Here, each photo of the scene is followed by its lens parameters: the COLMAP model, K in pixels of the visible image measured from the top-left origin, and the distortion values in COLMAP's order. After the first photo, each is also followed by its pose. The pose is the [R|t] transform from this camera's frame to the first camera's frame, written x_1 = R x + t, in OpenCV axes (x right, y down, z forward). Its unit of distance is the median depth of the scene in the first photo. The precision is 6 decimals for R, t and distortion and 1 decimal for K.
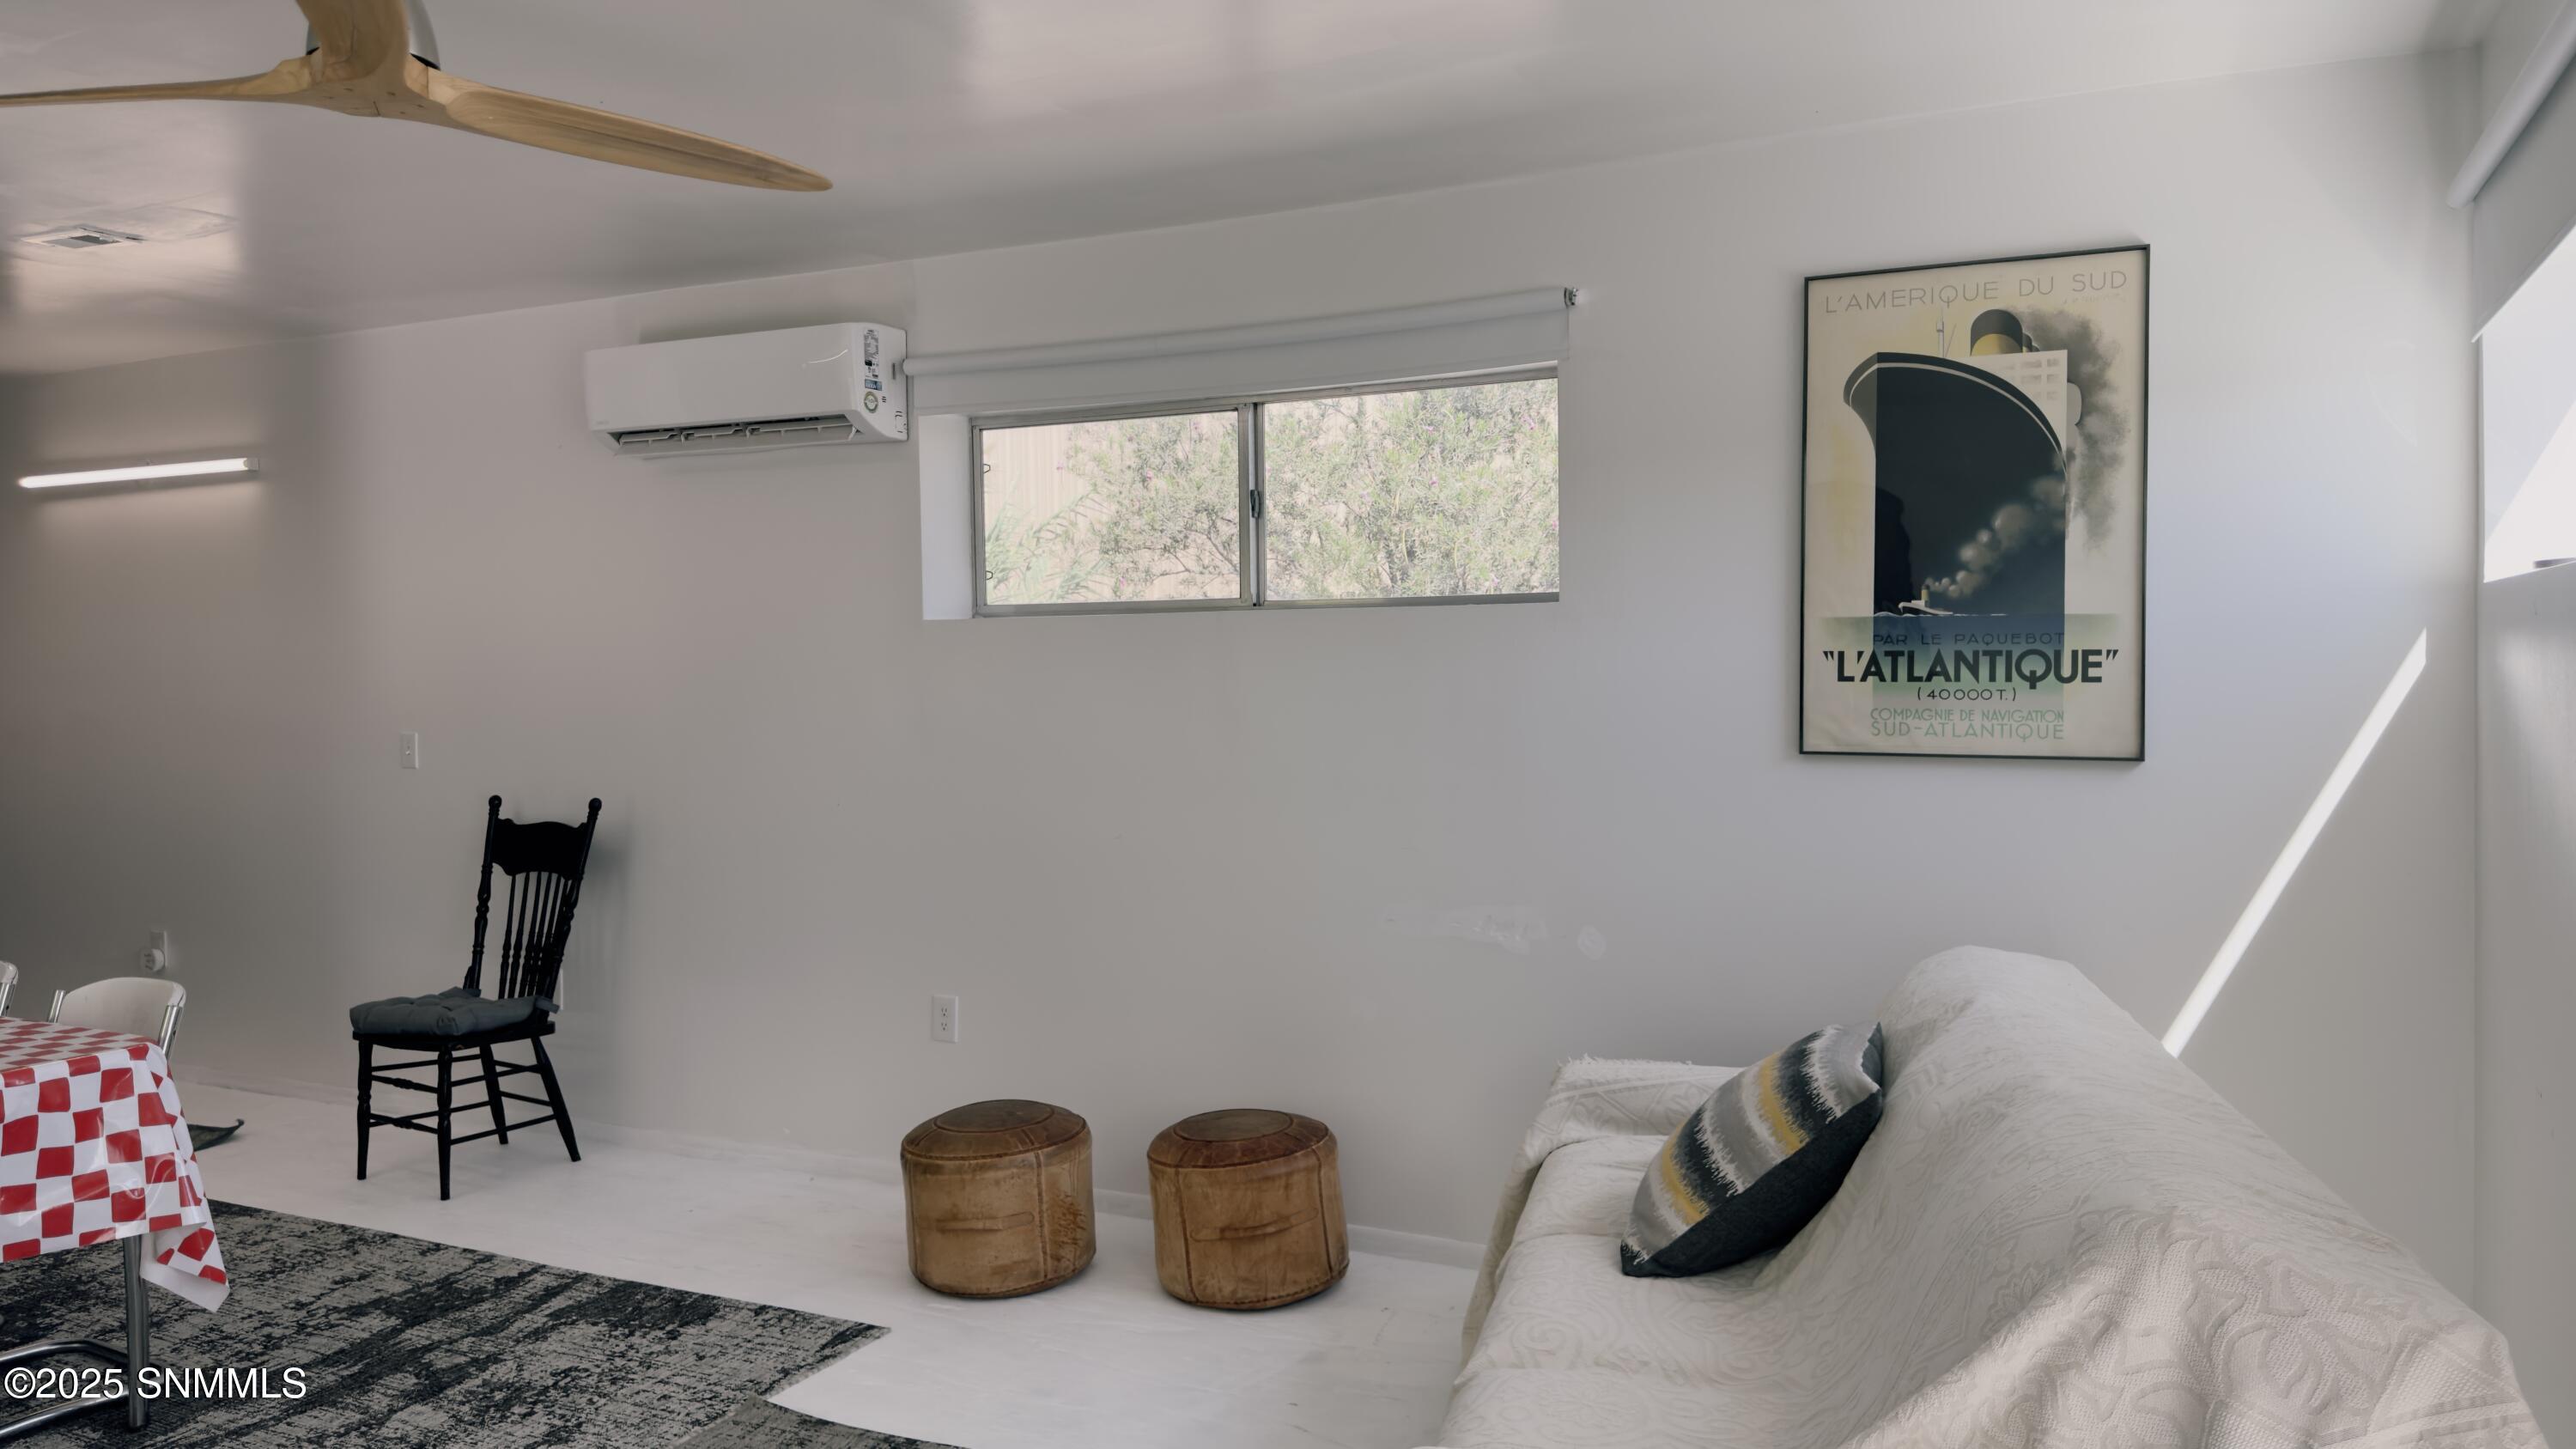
lens RADIAL K [[1827.2, 0, 1279.3], [0, 1827.2, 729.8], [0, 0, 1]] dist [0.065925, -0.088318]
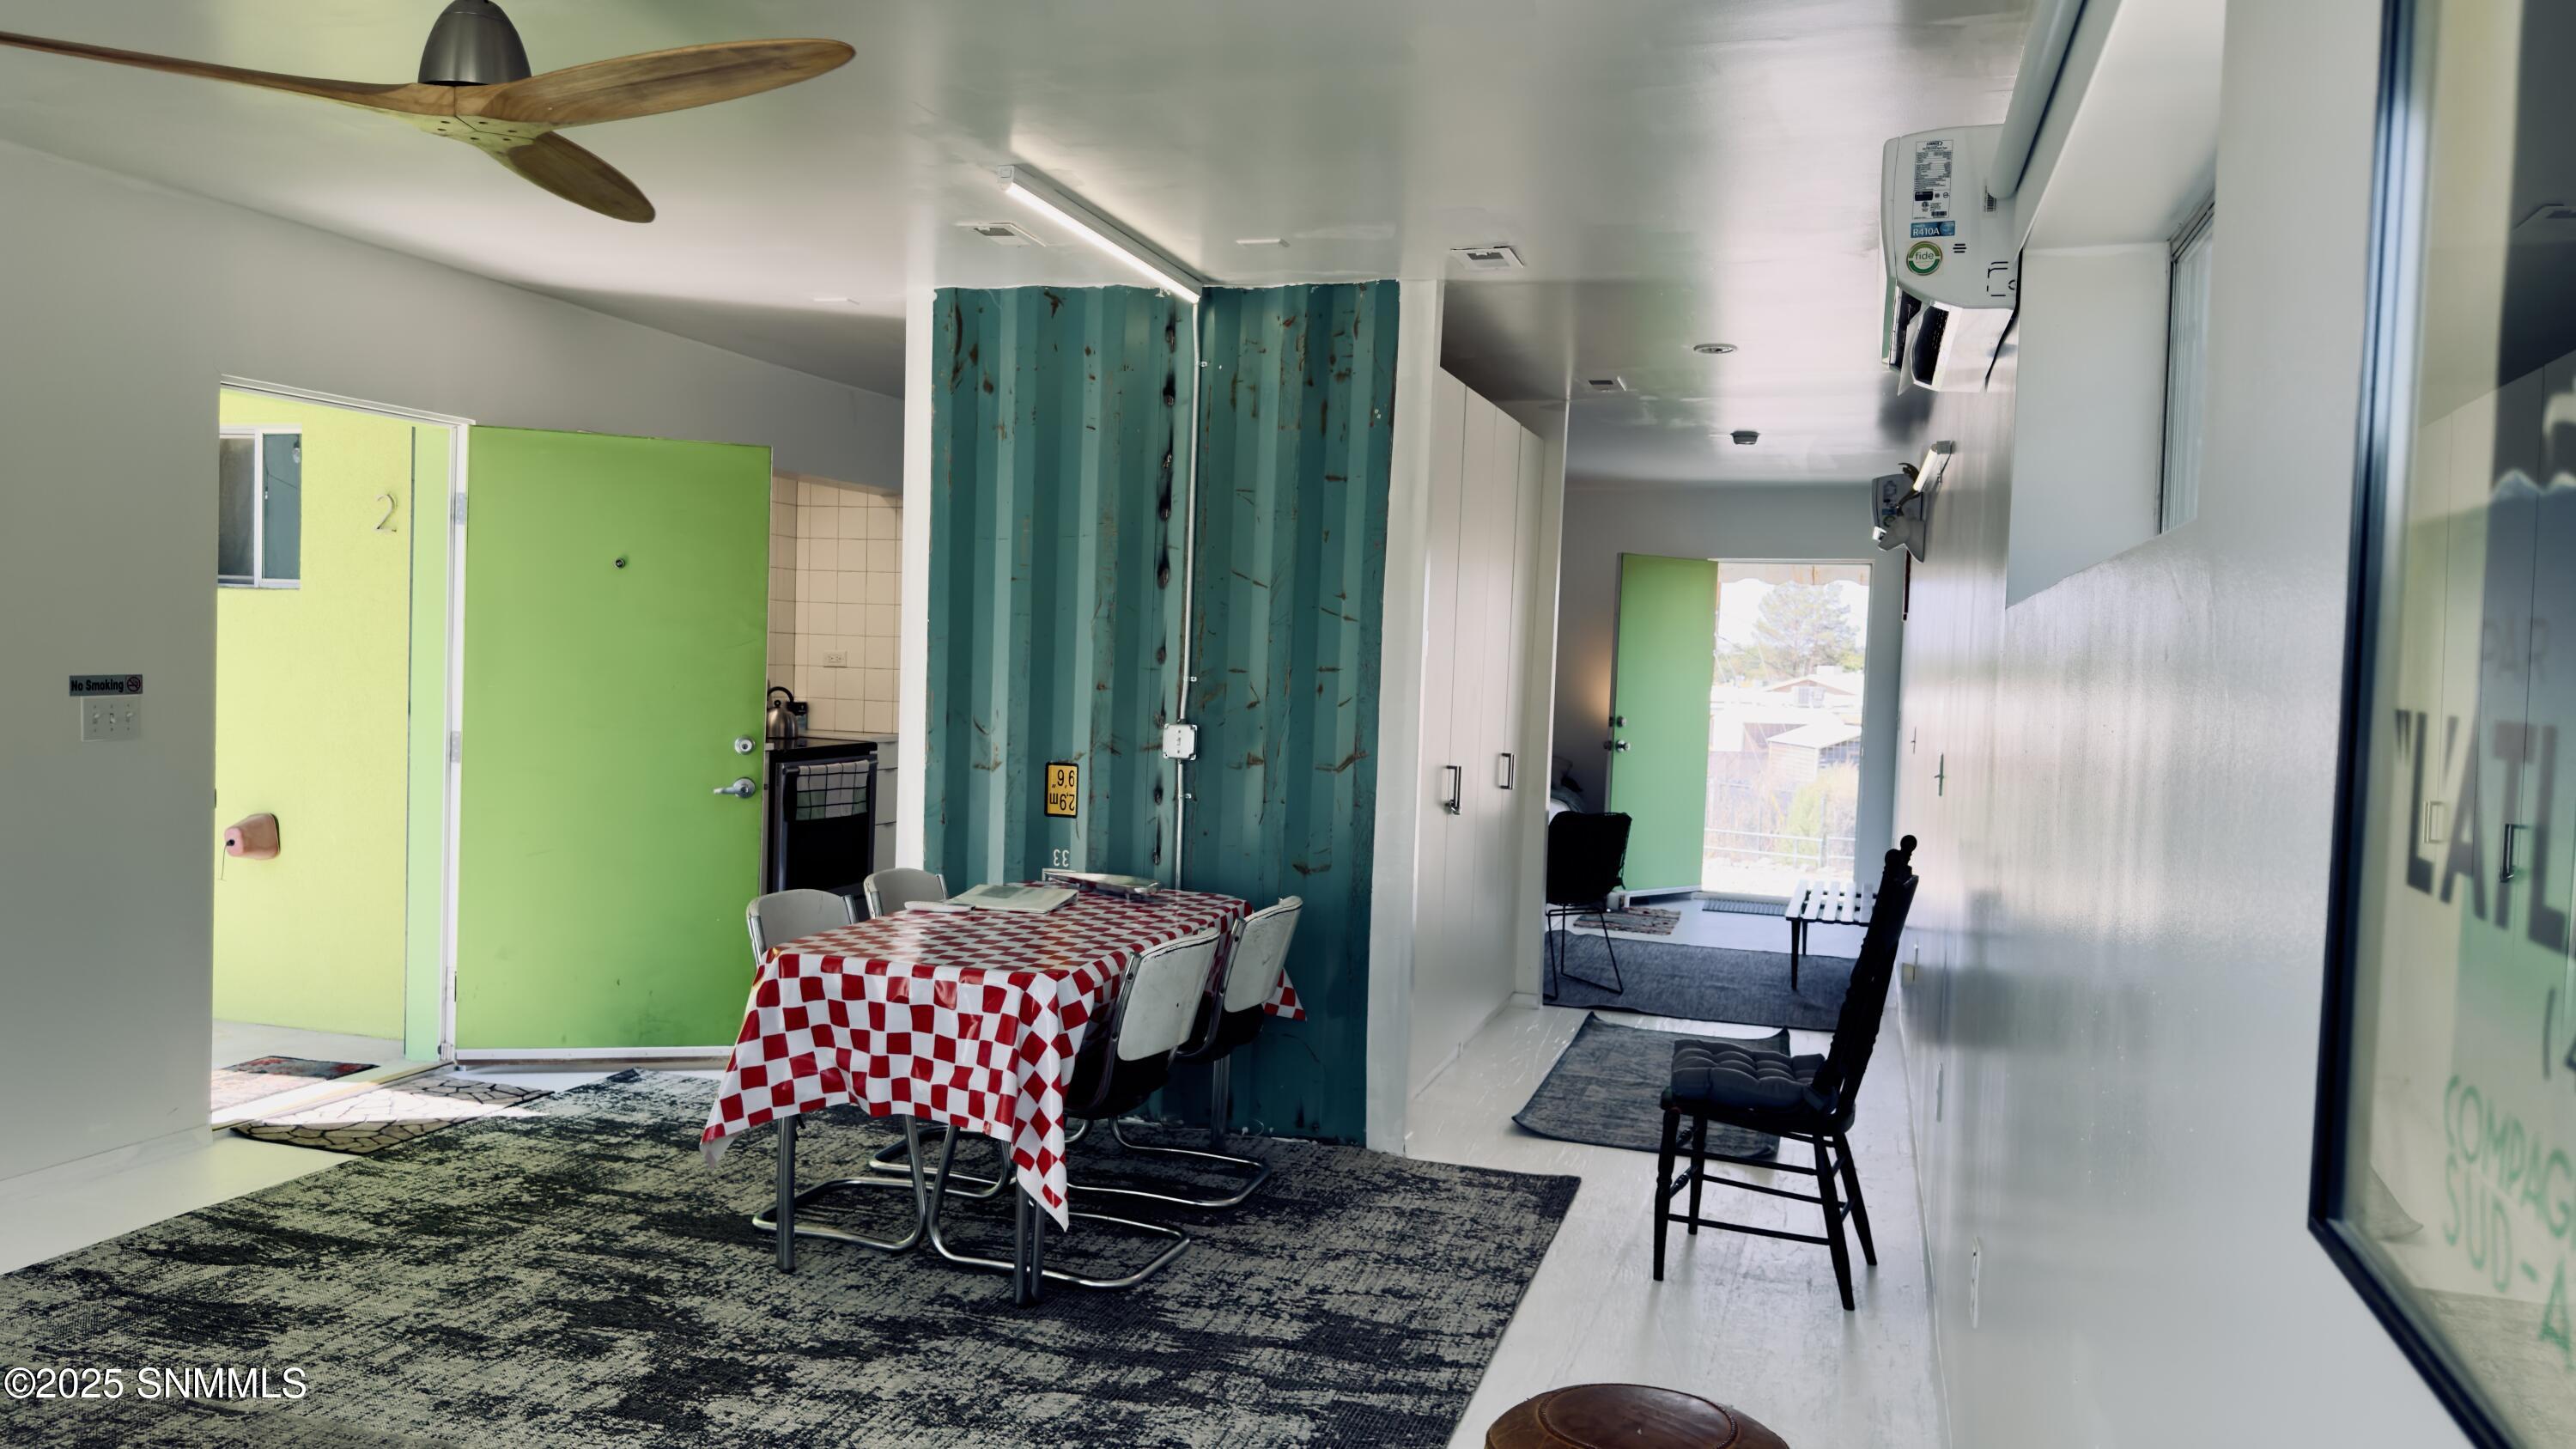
lens RADIAL K [[1827.2, 0, 1279.3], [0, 1827.2, 729.8], [0, 0, 1]] dist [0.065925, -0.088318]
pose [[0.148176, 0.061146, -0.987069, 0.436858], [-0.072336, 0.996083, 0.050846, -0.041015], [0.986312, 0.063866, 0.152018, 0.819375]]
